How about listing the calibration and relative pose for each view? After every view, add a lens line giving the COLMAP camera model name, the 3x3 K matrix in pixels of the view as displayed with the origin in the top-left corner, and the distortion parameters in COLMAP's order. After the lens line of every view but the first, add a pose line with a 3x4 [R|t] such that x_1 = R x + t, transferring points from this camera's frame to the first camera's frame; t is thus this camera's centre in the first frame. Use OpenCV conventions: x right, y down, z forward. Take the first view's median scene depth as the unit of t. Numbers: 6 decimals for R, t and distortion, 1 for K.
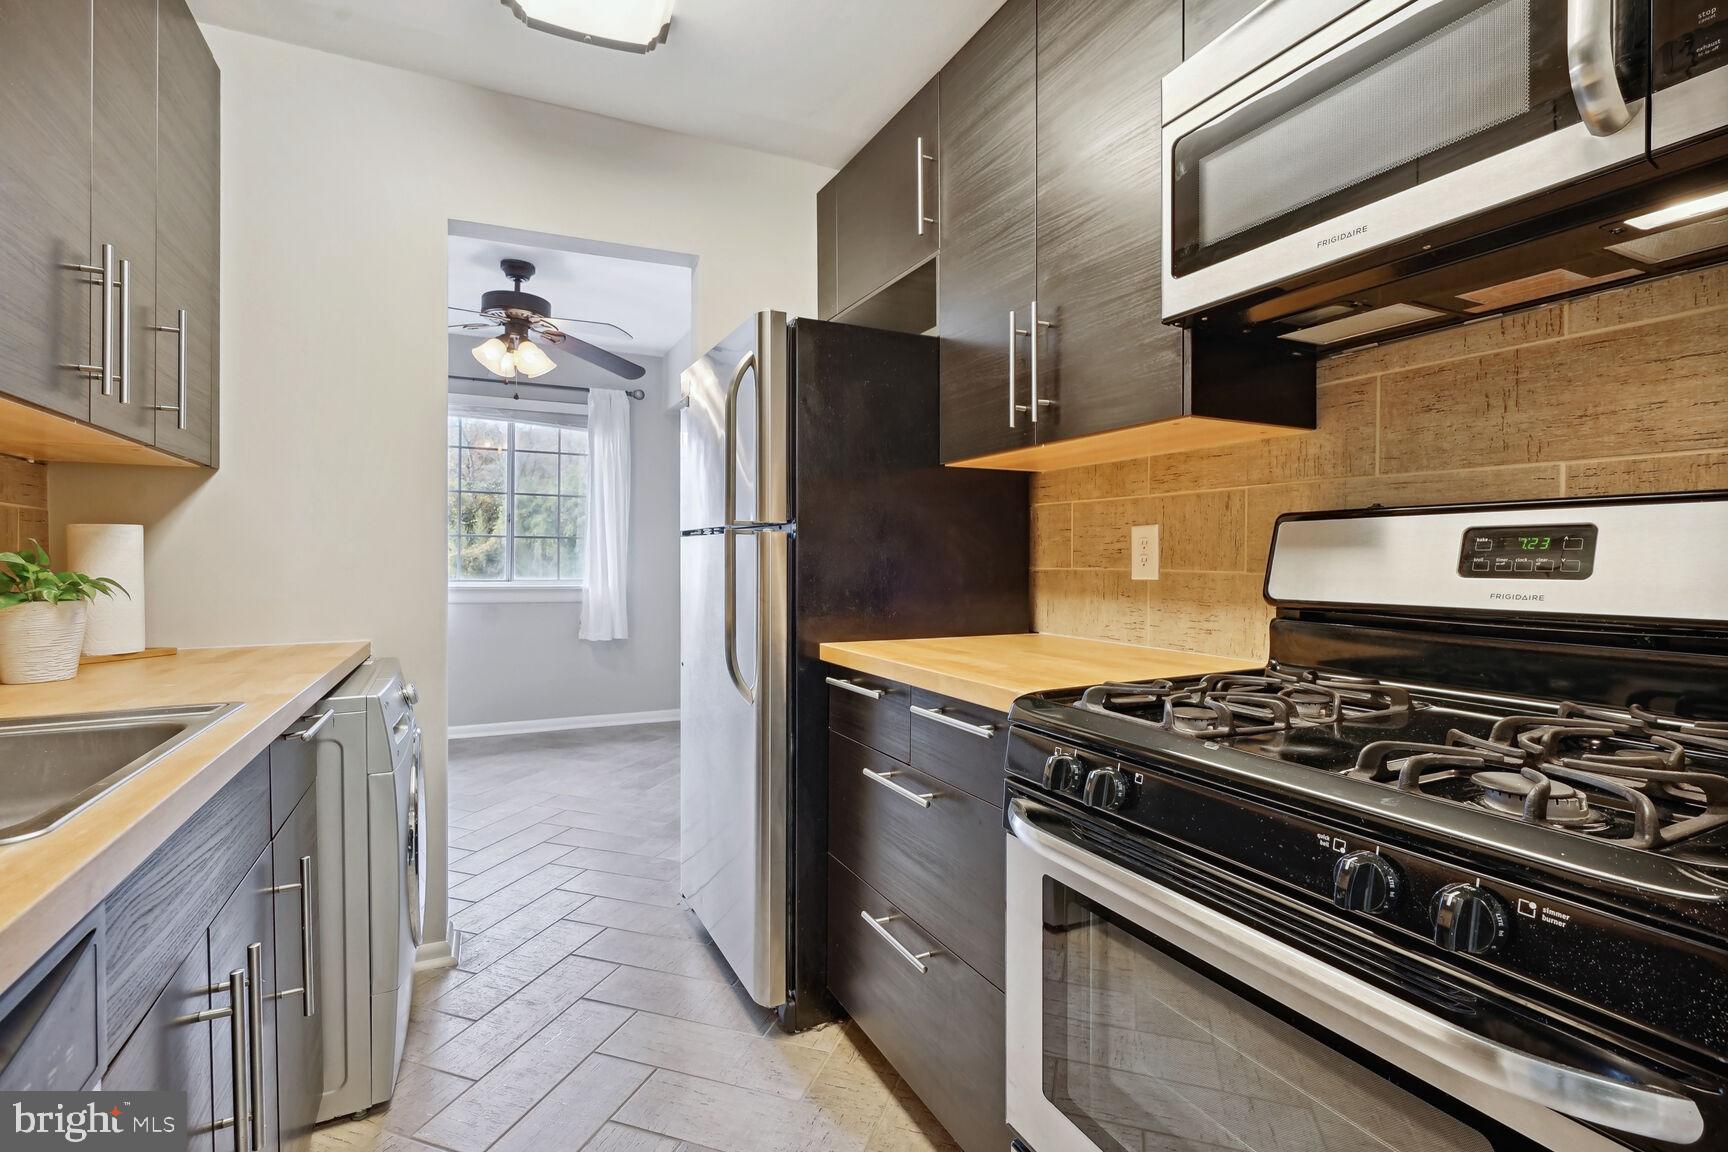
lens RADIAL K [[803.9, 0, 867.1], [0, 803.9, 560.7], [0, 0, 1]] dist [0.004001, -0.000577]
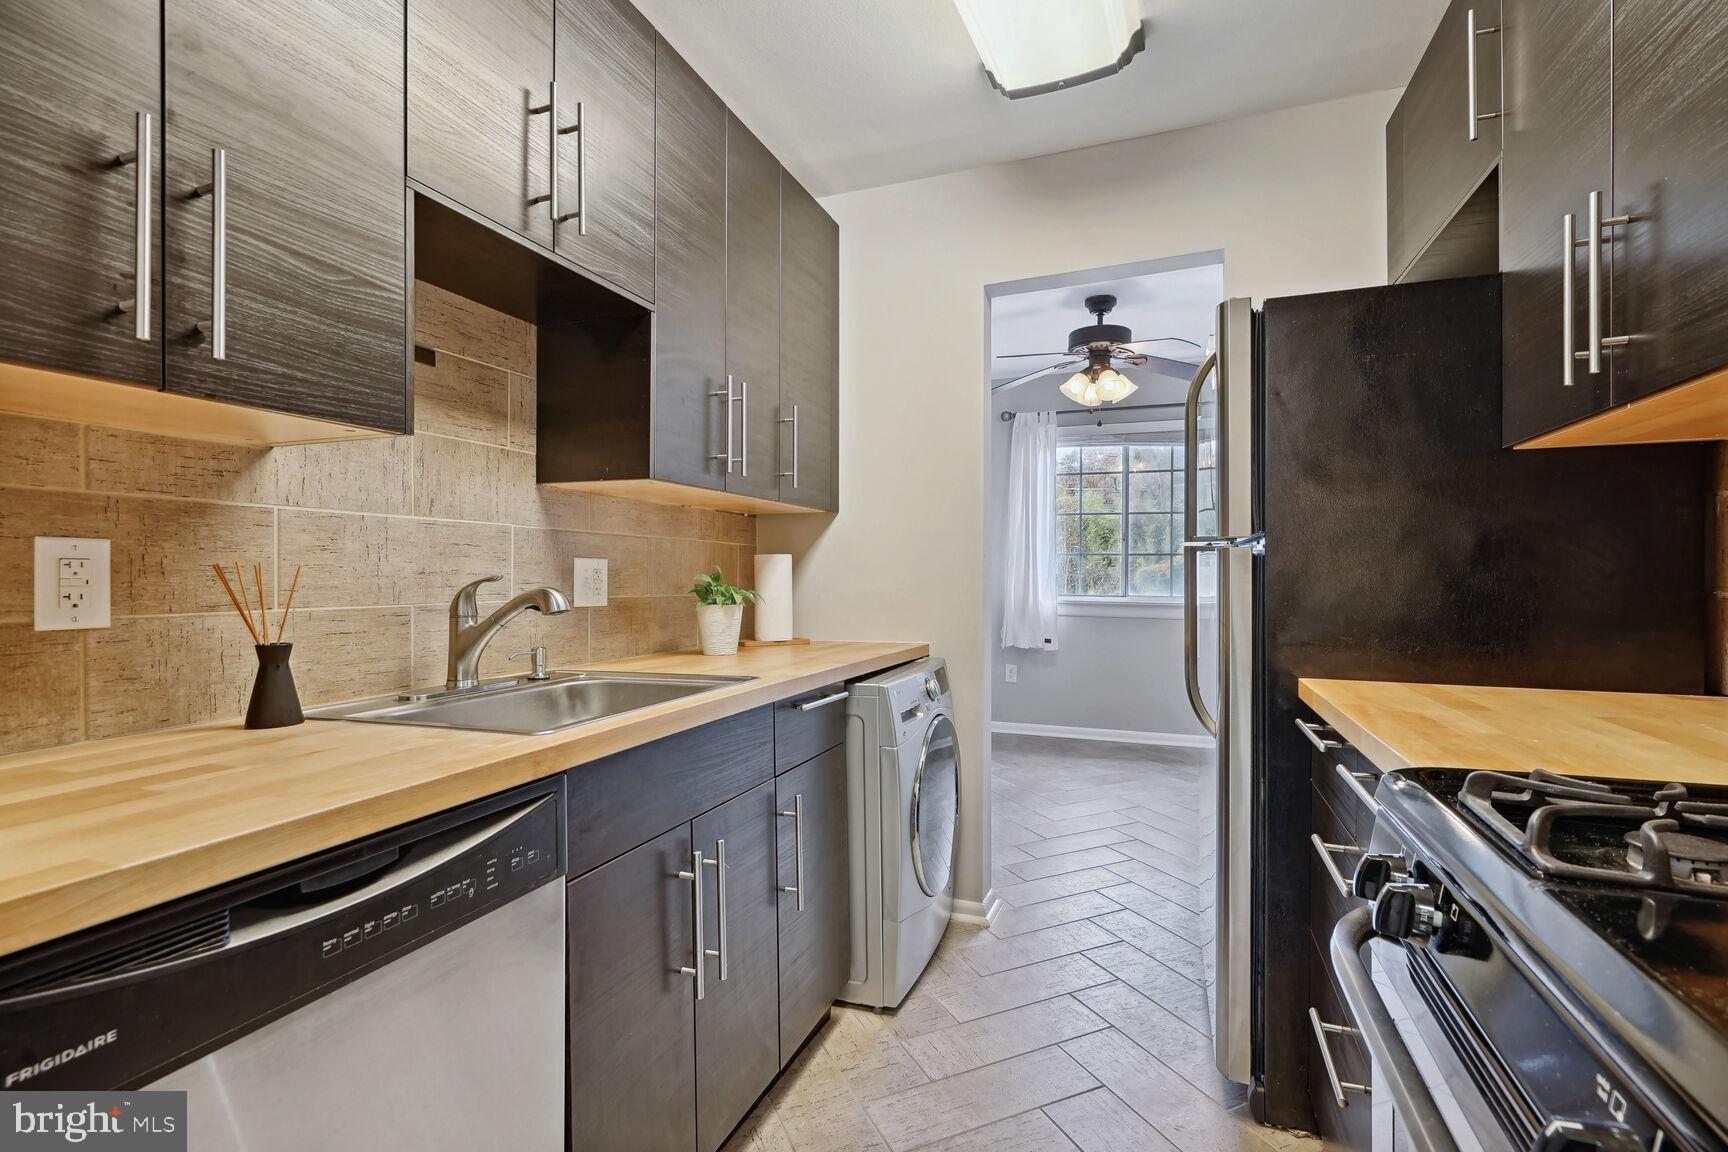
lens RADIAL K [[803.9, 0, 871.4], [0, 803.9, 577.4], [0, 0, 1]] dist [0.004001, -0.000577]
pose [[0.684226, 0.001380, -0.729268, 0.226921], [-0.000200, 0.999999, 0.001705, -0.004069], [0.729270, -0.001021, 0.684226, 0.086813]]
